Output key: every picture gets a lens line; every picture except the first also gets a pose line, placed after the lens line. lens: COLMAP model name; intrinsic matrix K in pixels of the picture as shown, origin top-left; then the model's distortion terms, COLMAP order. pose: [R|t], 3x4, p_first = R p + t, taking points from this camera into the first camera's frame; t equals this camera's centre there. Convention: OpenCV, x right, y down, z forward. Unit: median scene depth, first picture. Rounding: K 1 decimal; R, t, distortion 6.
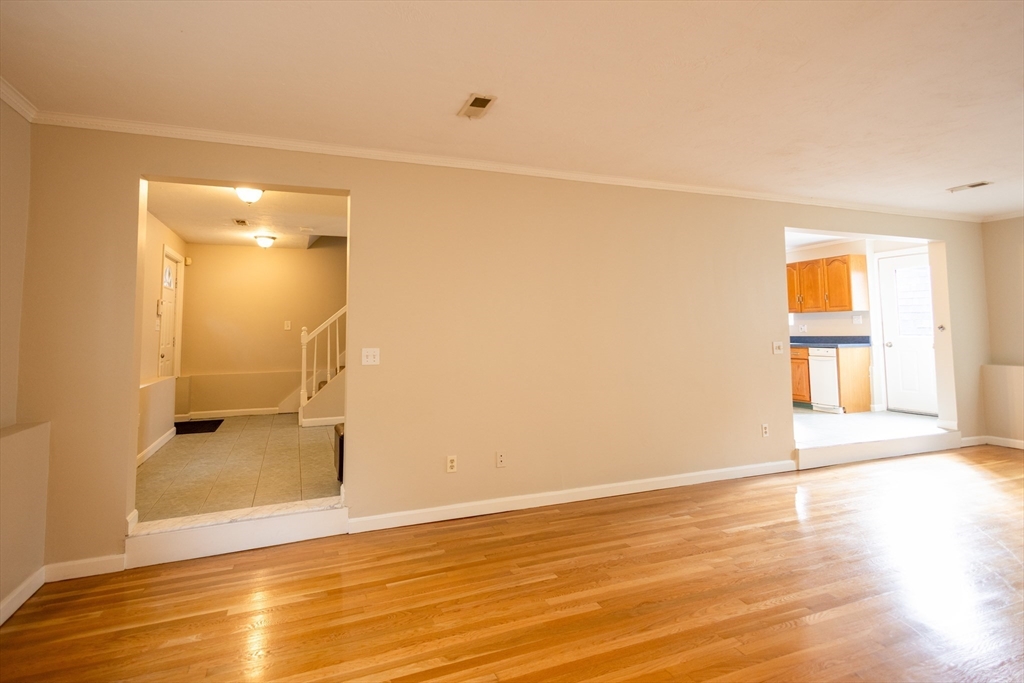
lens RADIAL K [[525.4, 0, 498.1], [0, 525.4, 299.3], [0, 0, 1]] dist [0.011542, -0.000383]
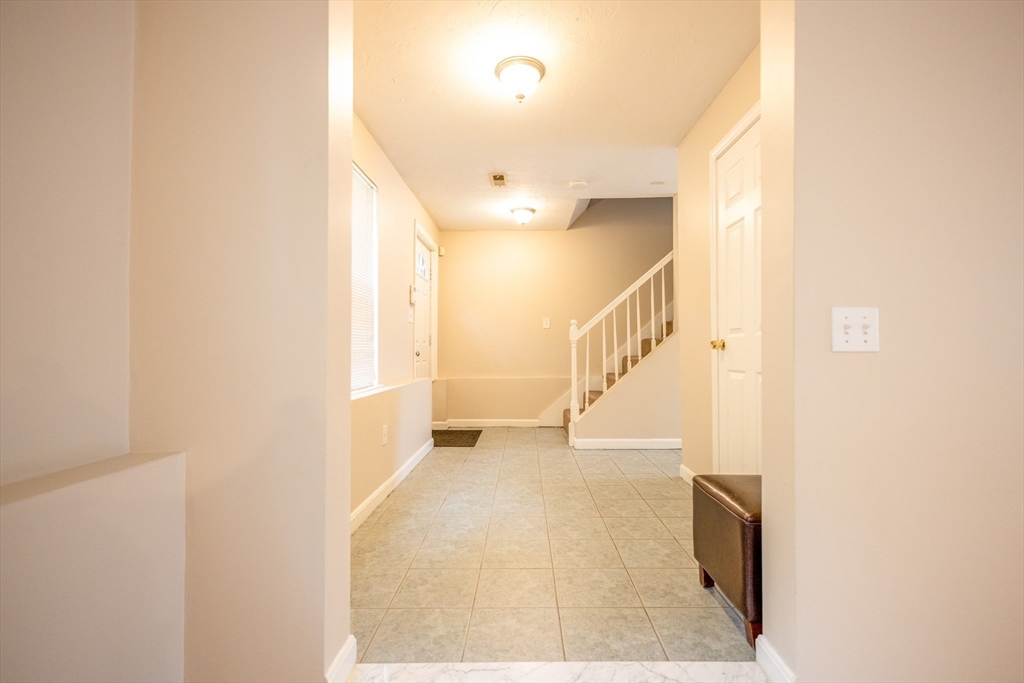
lens RADIAL K [[488.9, 0, 512.0], [0, 488.9, 341.5], [0, 0, 1]] dist [0.021683, -0.000469]
pose [[0.921845, -0.001393, -0.387556, -0.174767], [0.020175, 0.998810, 0.044397, 0.050991], [0.387033, -0.048746, 0.920777, 0.306694]]
